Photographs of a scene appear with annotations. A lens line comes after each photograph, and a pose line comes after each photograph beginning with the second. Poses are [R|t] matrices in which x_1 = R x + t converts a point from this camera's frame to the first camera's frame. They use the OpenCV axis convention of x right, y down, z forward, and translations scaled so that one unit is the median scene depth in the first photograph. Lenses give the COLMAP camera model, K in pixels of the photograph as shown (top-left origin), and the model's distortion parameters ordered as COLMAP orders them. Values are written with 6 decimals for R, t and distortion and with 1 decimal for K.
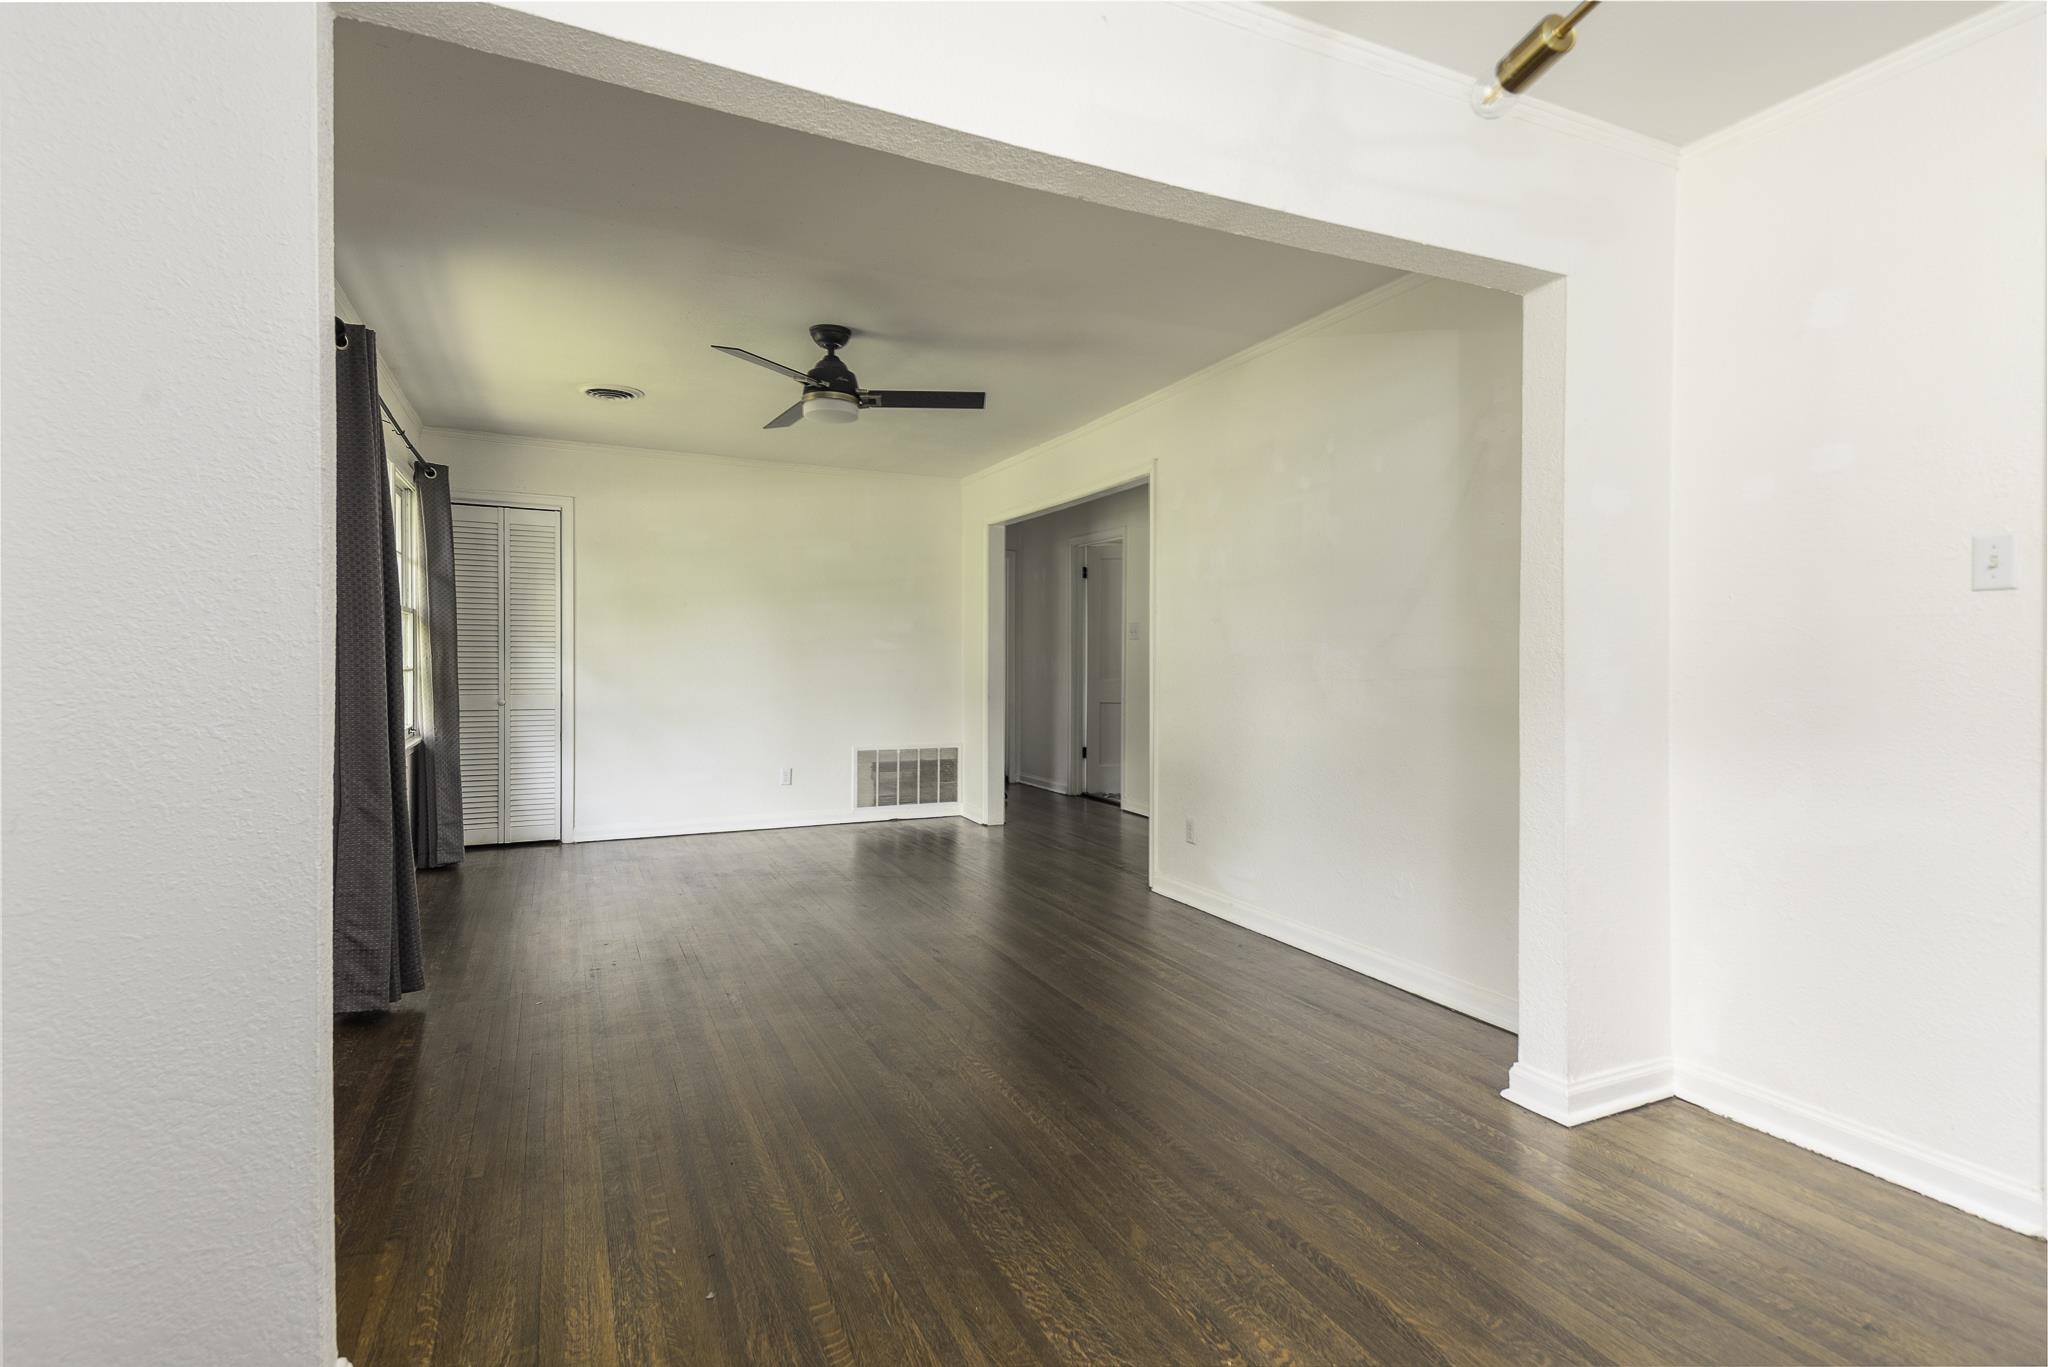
lens RADIAL K [[988.5, 0, 1012.8], [0, 988.5, 648.4], [0, 0, 1]] dist [0.051504, -0.017138]
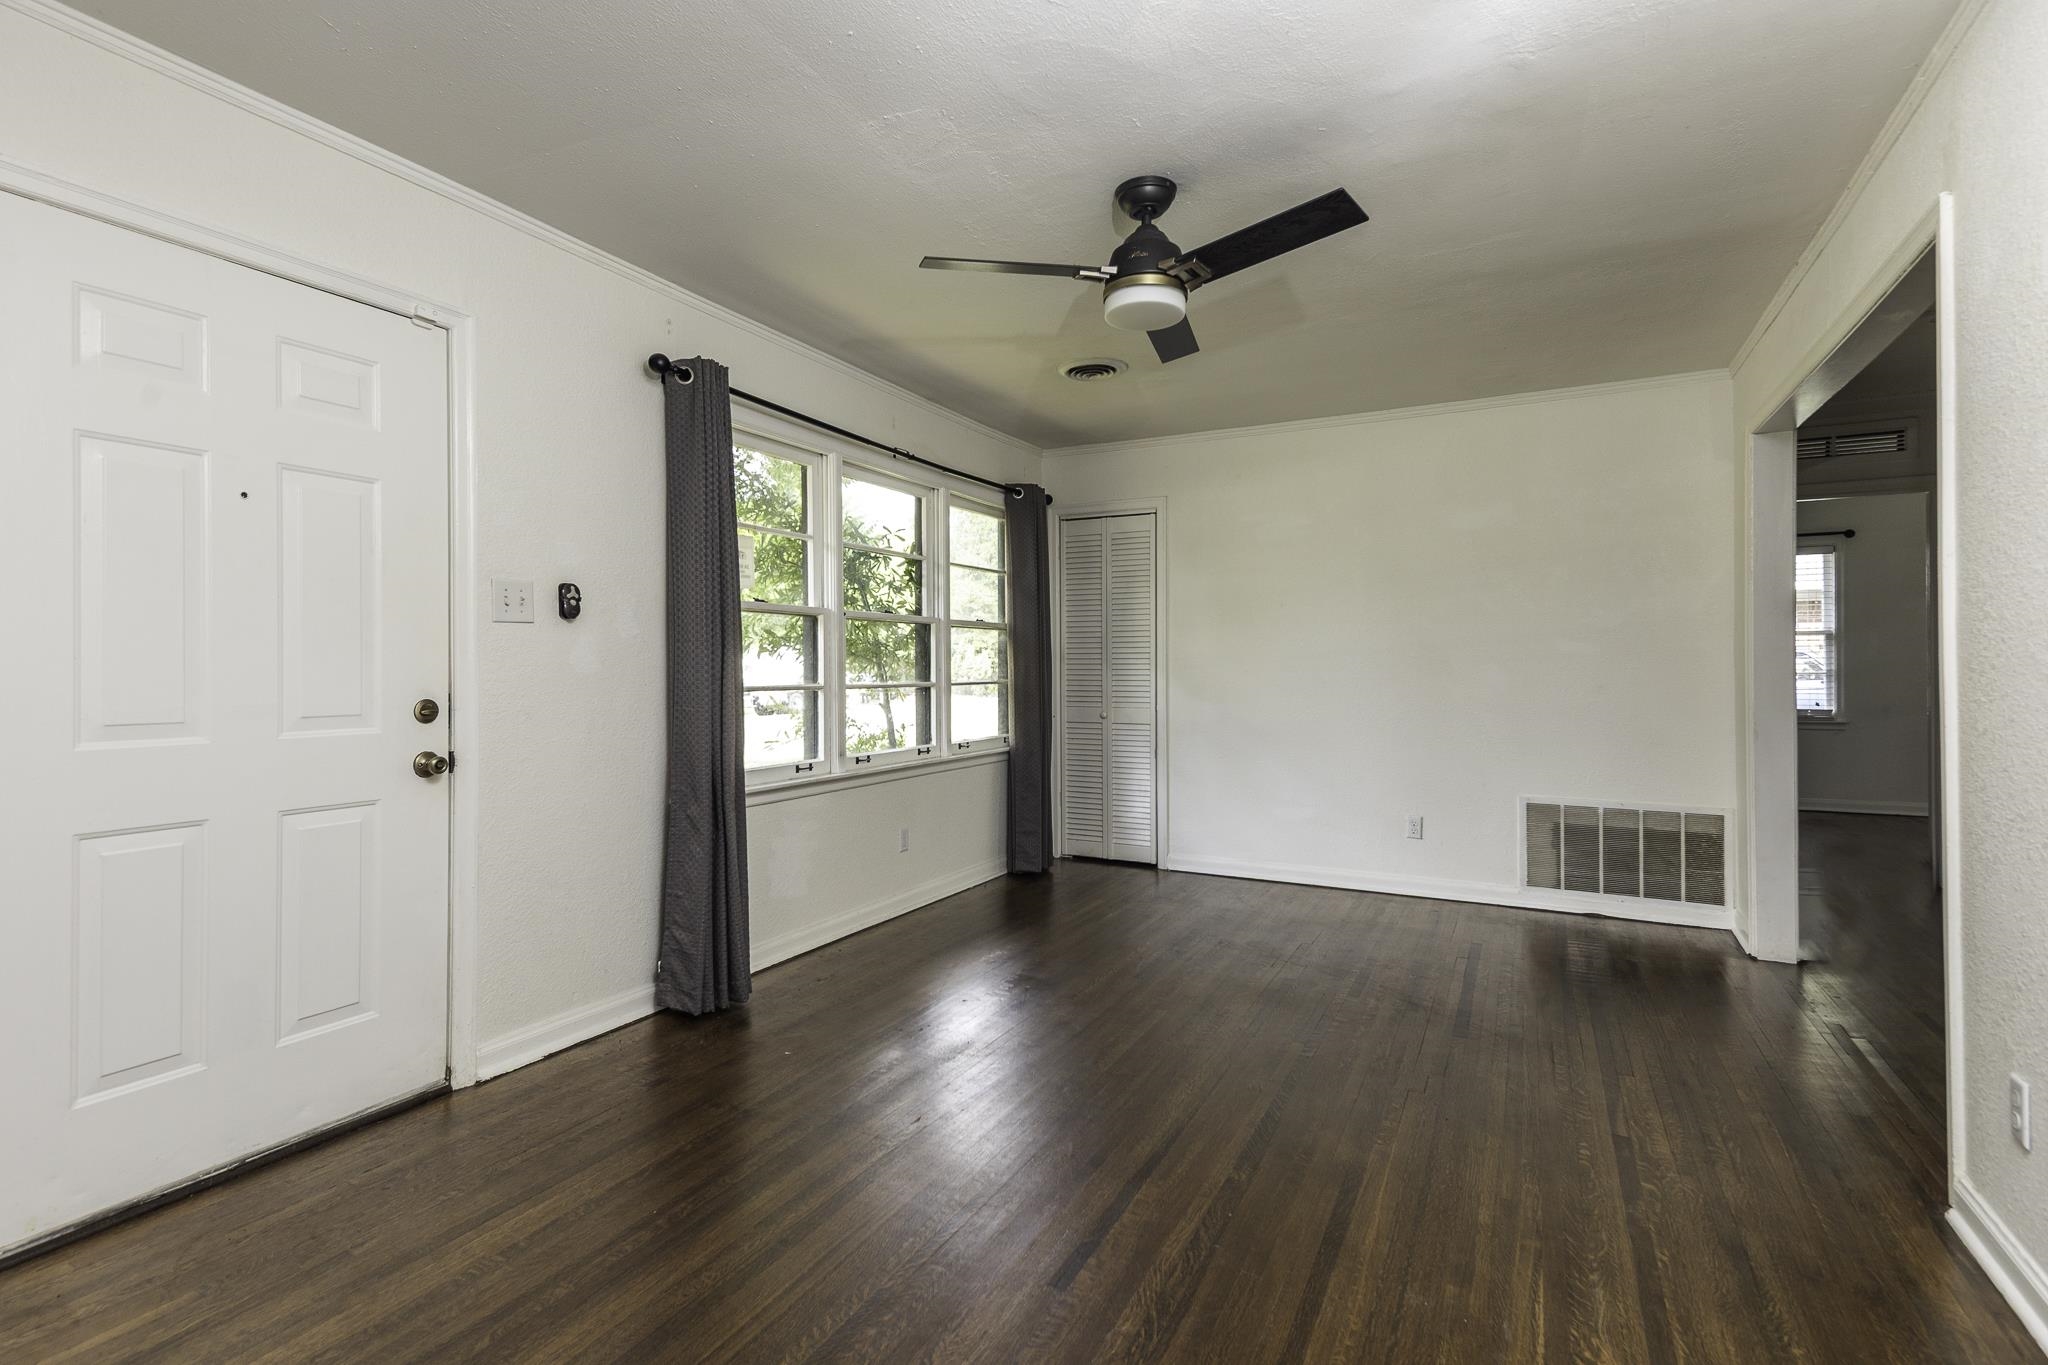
lens RADIAL K [[970.8, 0, 1013.9], [0, 970.8, 663.4], [0, 0, 1]] dist [0.051176, -0.021154]
pose [[0.599957, -0.010734, -0.799961, 0.197732], [0.014515, 0.999891, -0.002530, 0.003780], [0.799901, -0.010094, 0.600047, 0.348578]]
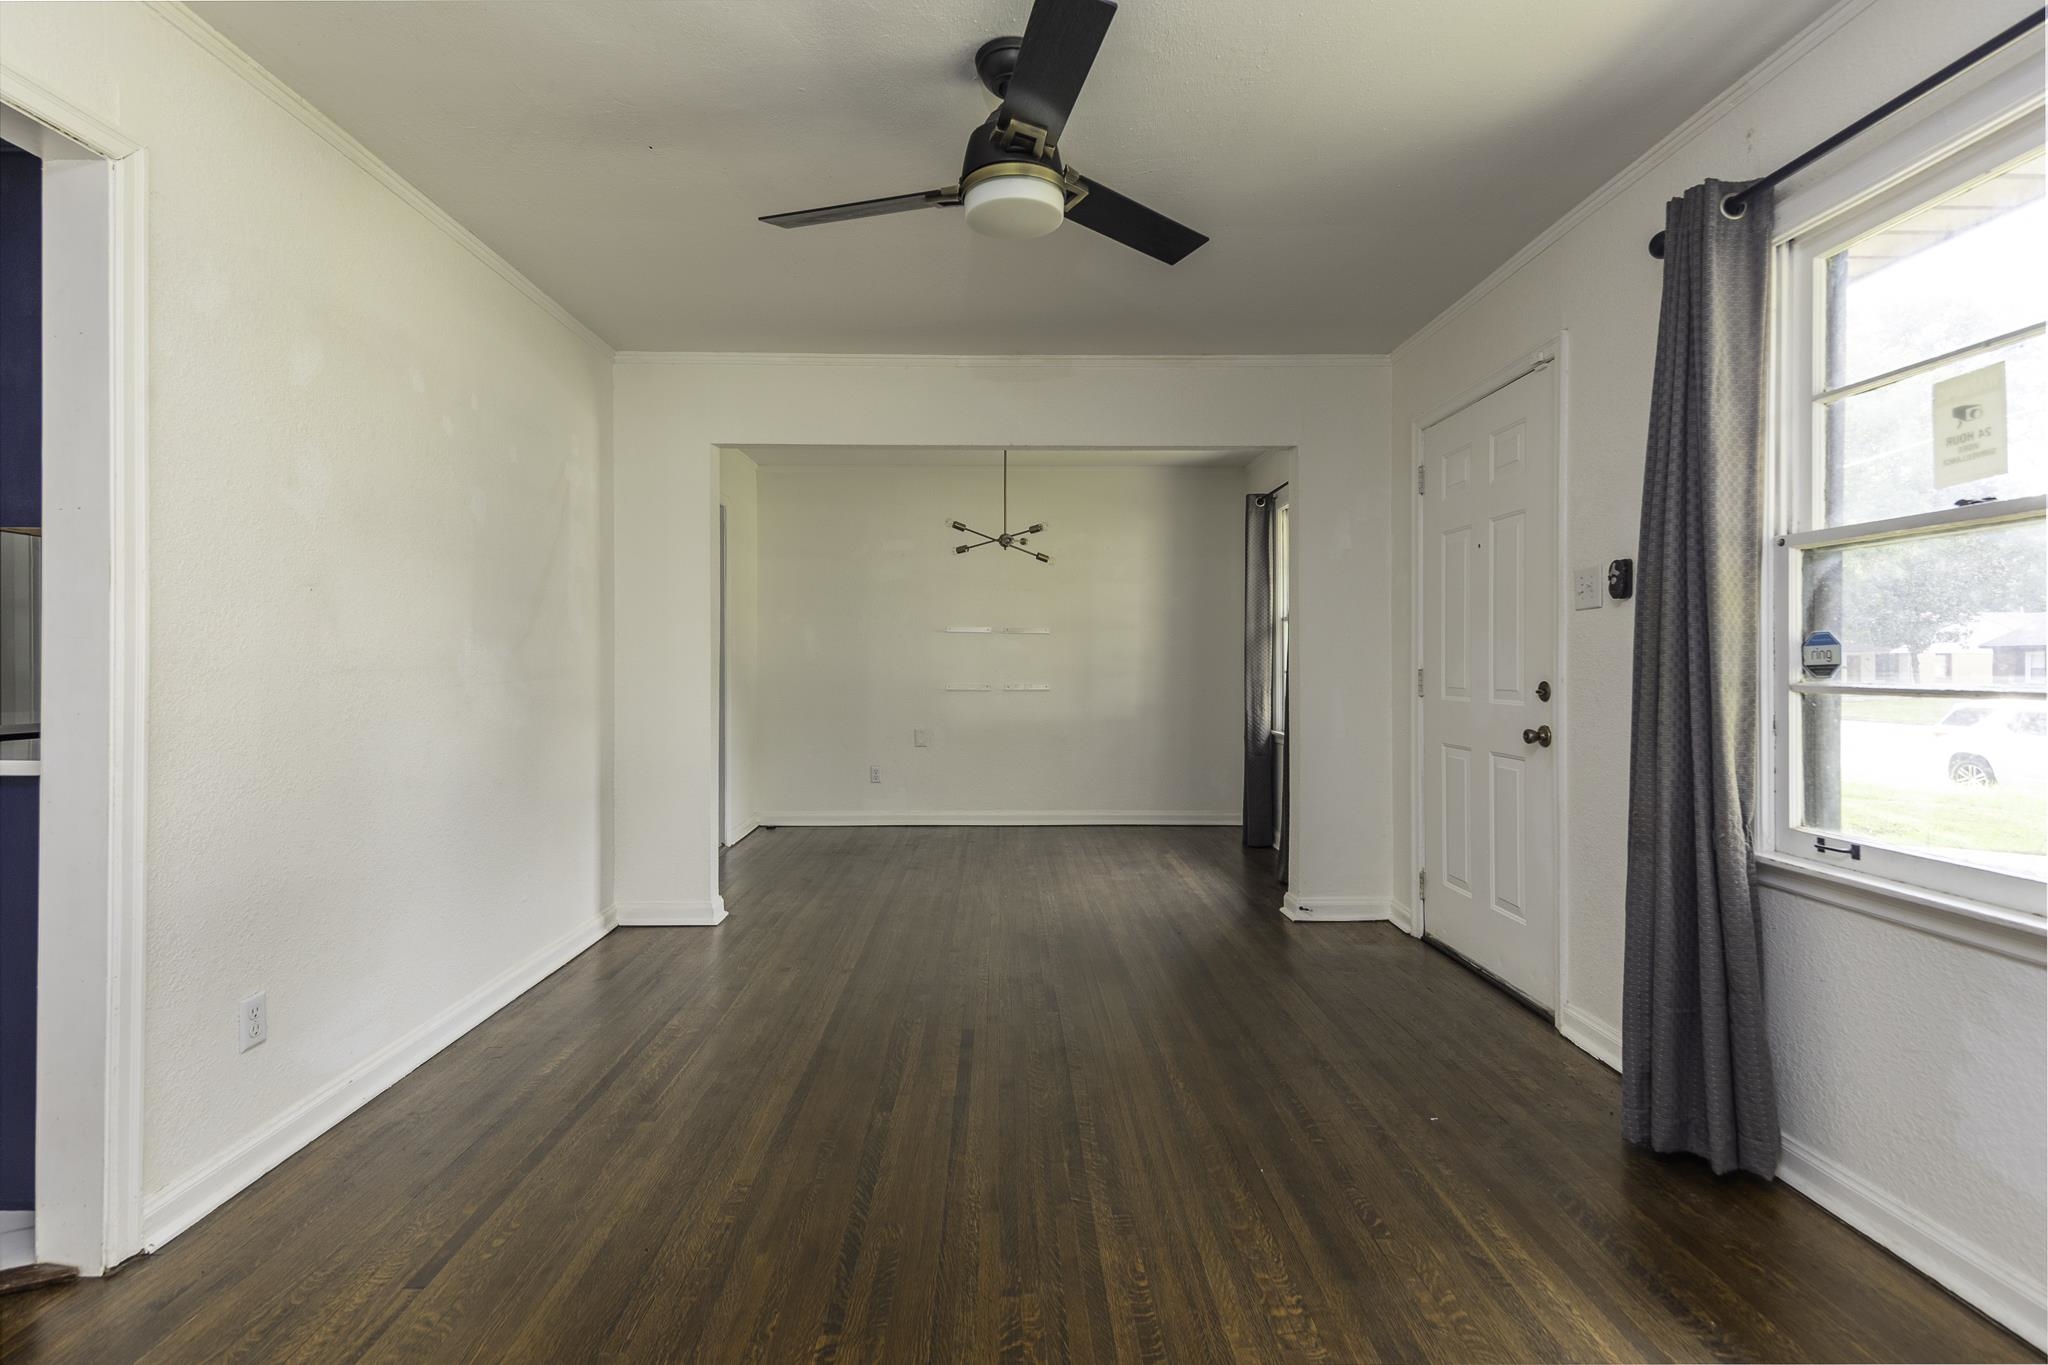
lens RADIAL K [[951.9, 0, 1019.9], [0, 951.9, 665.9], [0, 0, 1]] dist [0.046457, -0.019796]
pose [[-0.916946, -0.002568, 0.399003, -0.260639], [-0.005912, 0.999957, -0.007151, 0.012096], [-0.398968, -0.008916, -0.916922, 0.980446]]
